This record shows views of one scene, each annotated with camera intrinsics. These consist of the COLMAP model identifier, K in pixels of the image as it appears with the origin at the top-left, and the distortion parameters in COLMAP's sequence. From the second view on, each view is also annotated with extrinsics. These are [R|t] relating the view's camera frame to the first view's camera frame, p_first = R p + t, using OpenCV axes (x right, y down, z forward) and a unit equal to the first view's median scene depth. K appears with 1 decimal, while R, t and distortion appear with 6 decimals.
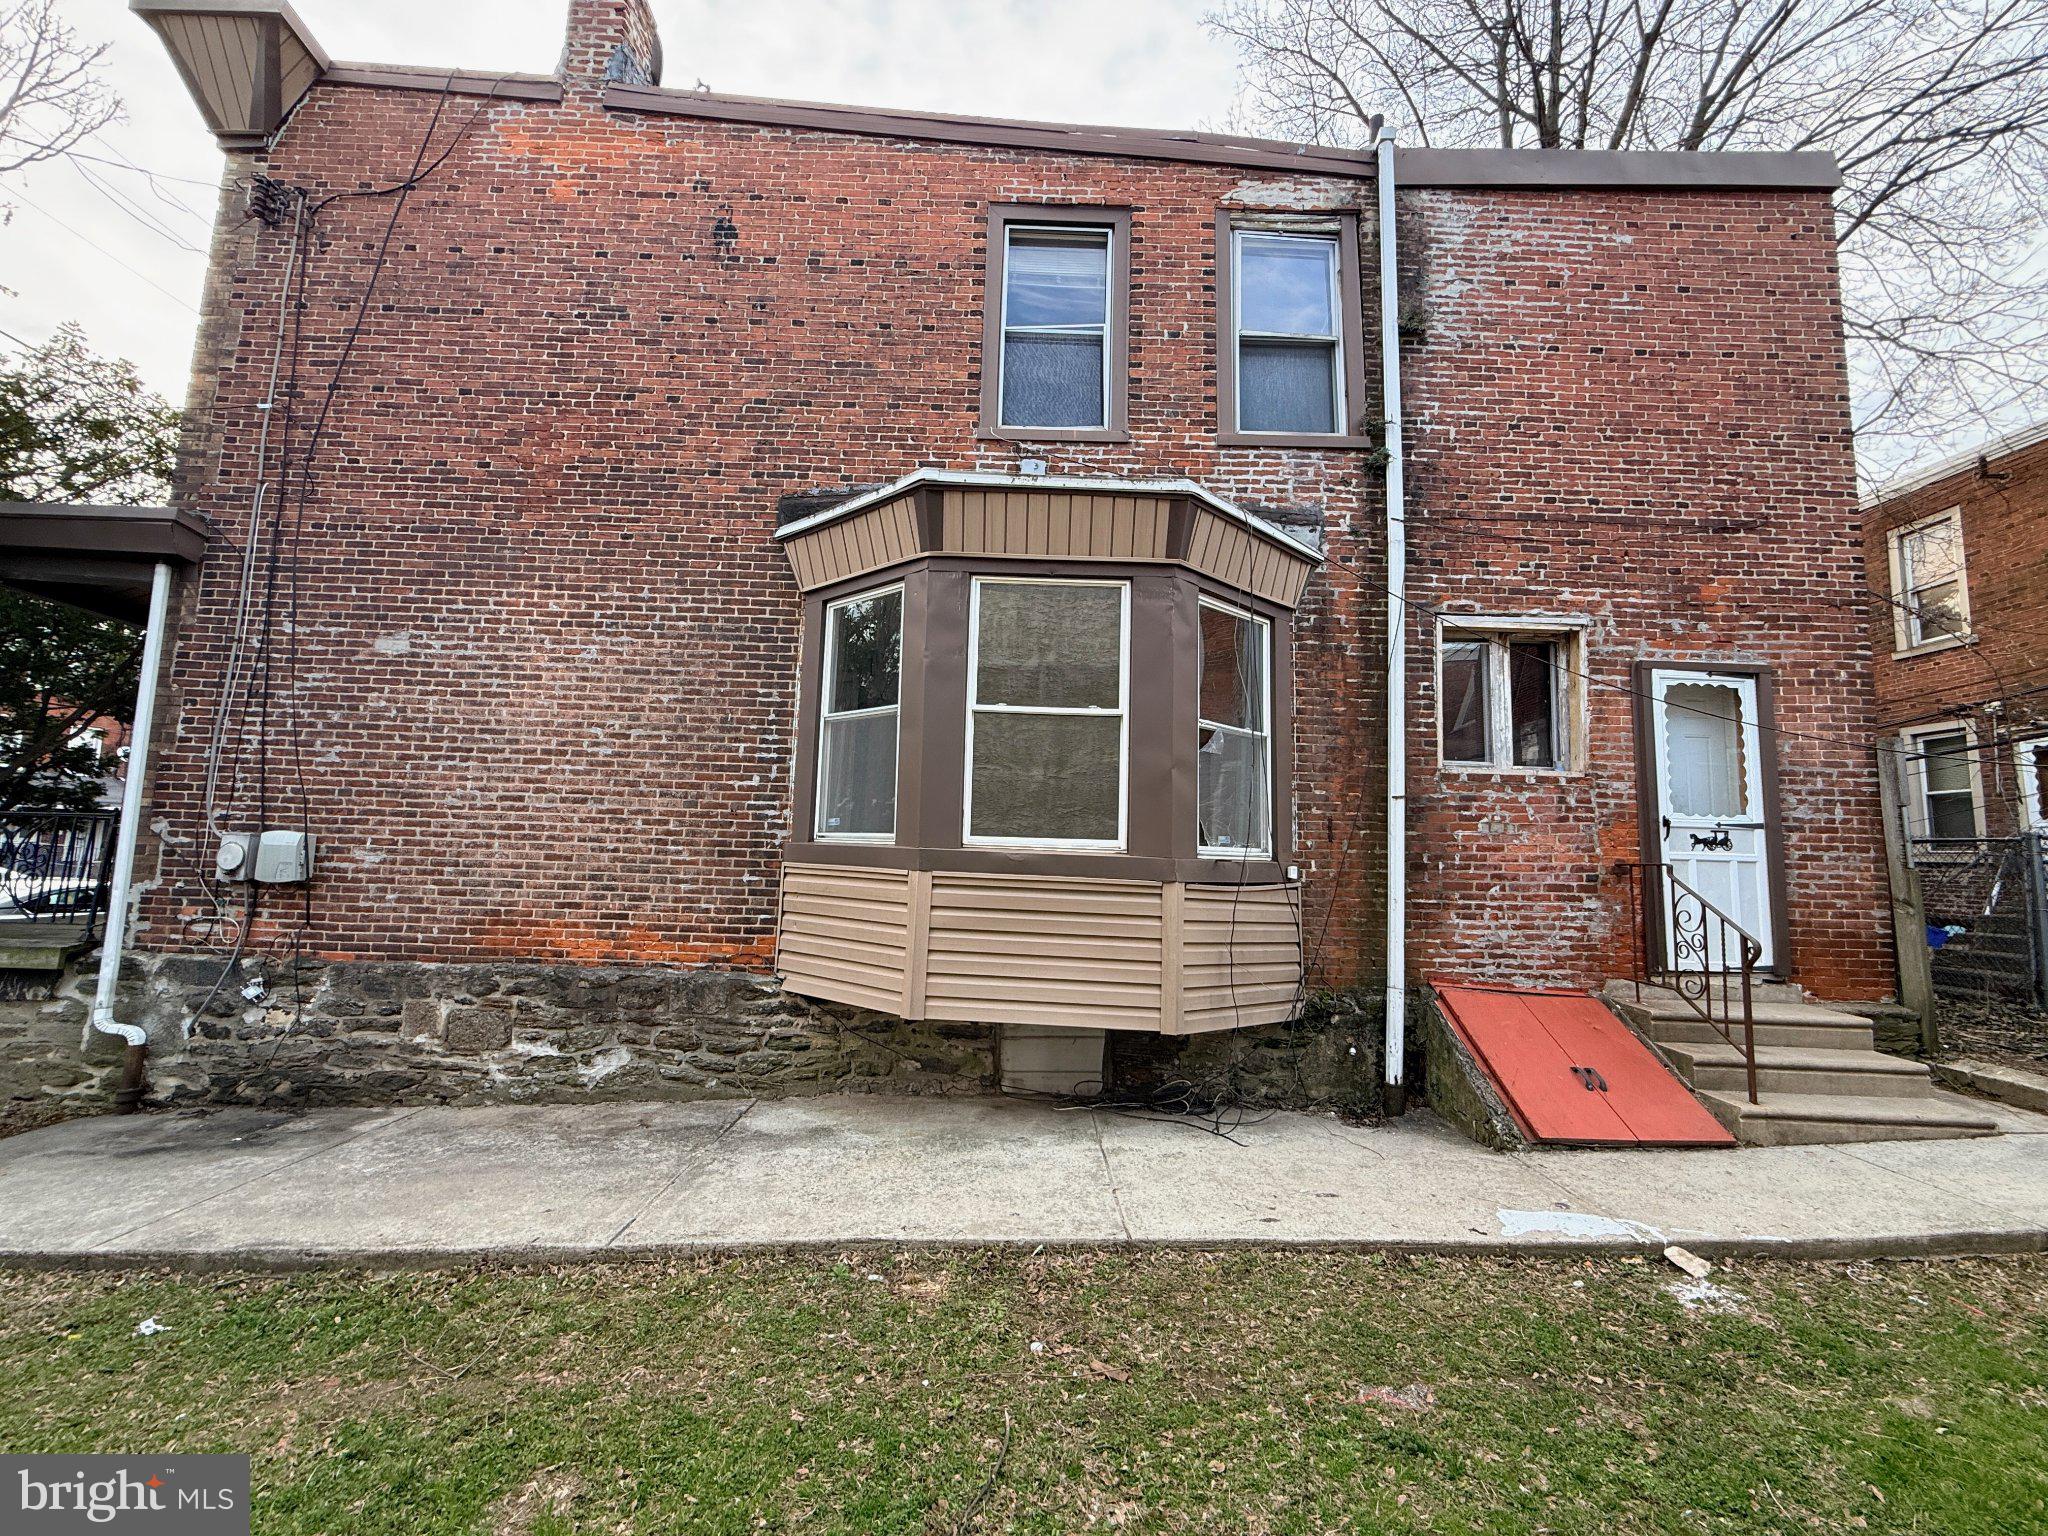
lens RADIAL K [[812.0, 0, 1023.4], [0, 812.0, 767.3], [0, 0, 1]] dist [0.002237, -0.000188]
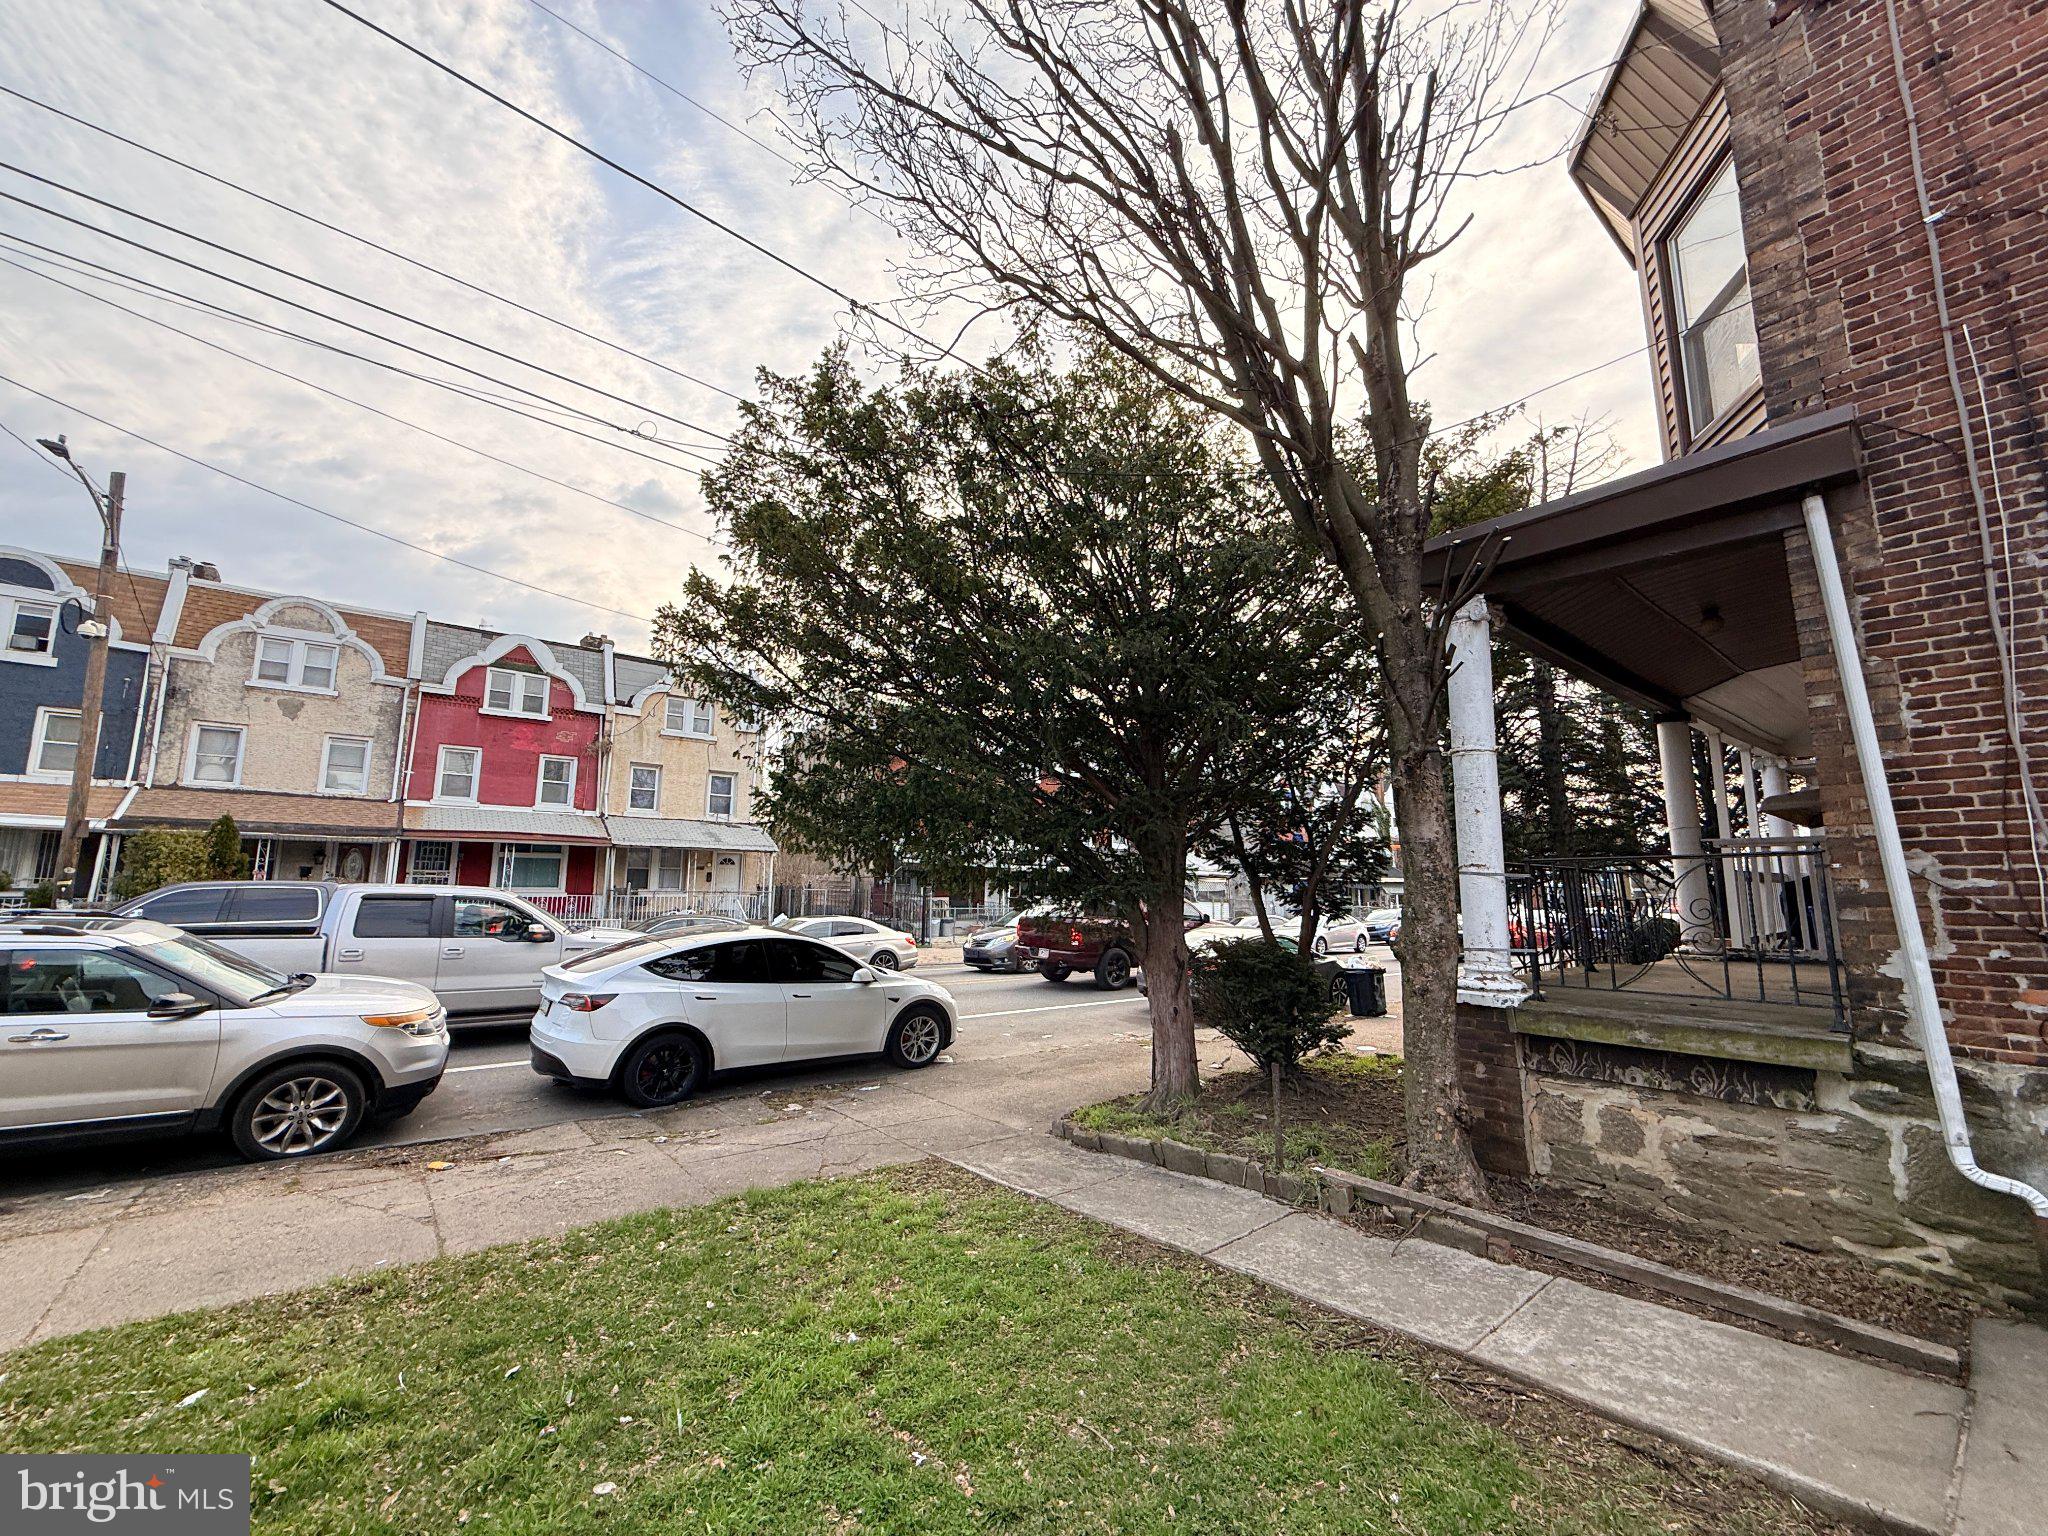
lens RADIAL K [[812.0, 0, 1016.9], [0, 812.0, 770.5], [0, 0, 1]] dist [0.002237, -0.000188]
pose [[0.624328, -0.142623, -0.768032, -0.982512], [0.100396, 0.989688, -0.102173, -0.009400], [0.774684, -0.013318, 0.632209, 0.005222]]
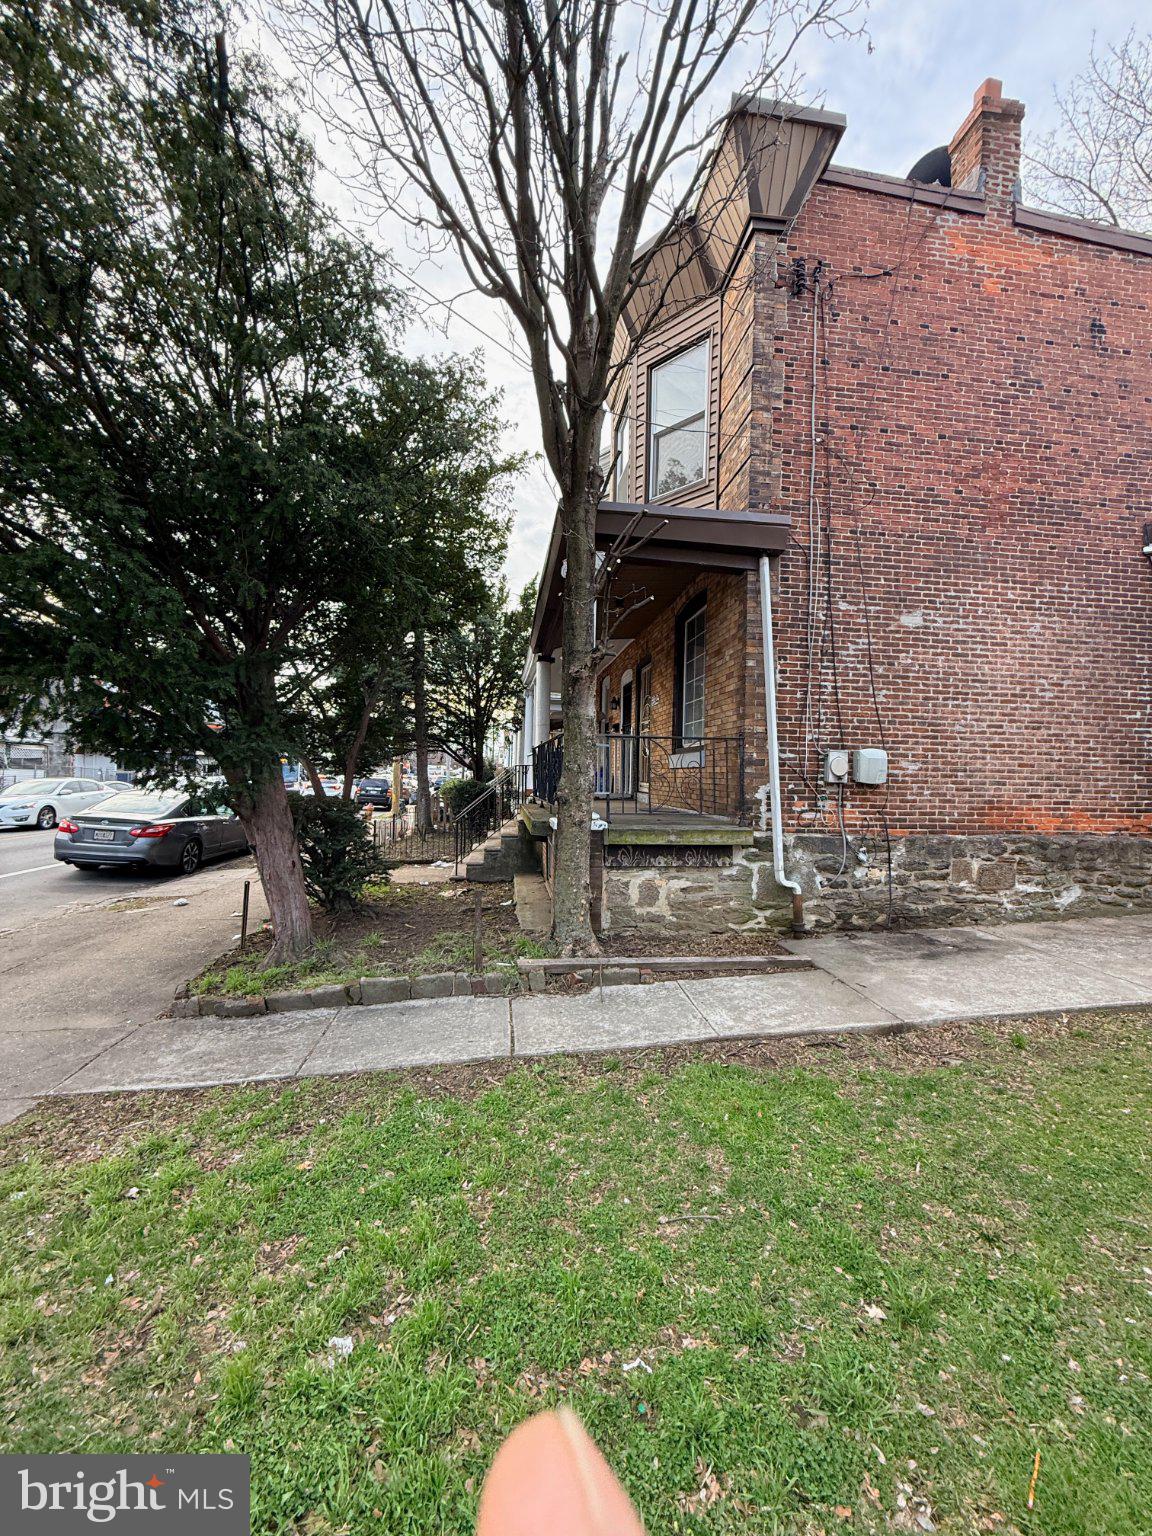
lens RADIAL K [[609.0, 0, 580.1], [0, 609.0, 764.5], [0, 0, 1]] dist [0.002237, -0.000188]
pose [[0.991585, -0.008676, 0.129170, -1.510609], [-0.004091, 0.995154, 0.098242, 0.000674], [-0.129396, -0.097944, 0.986744, -0.014558]]
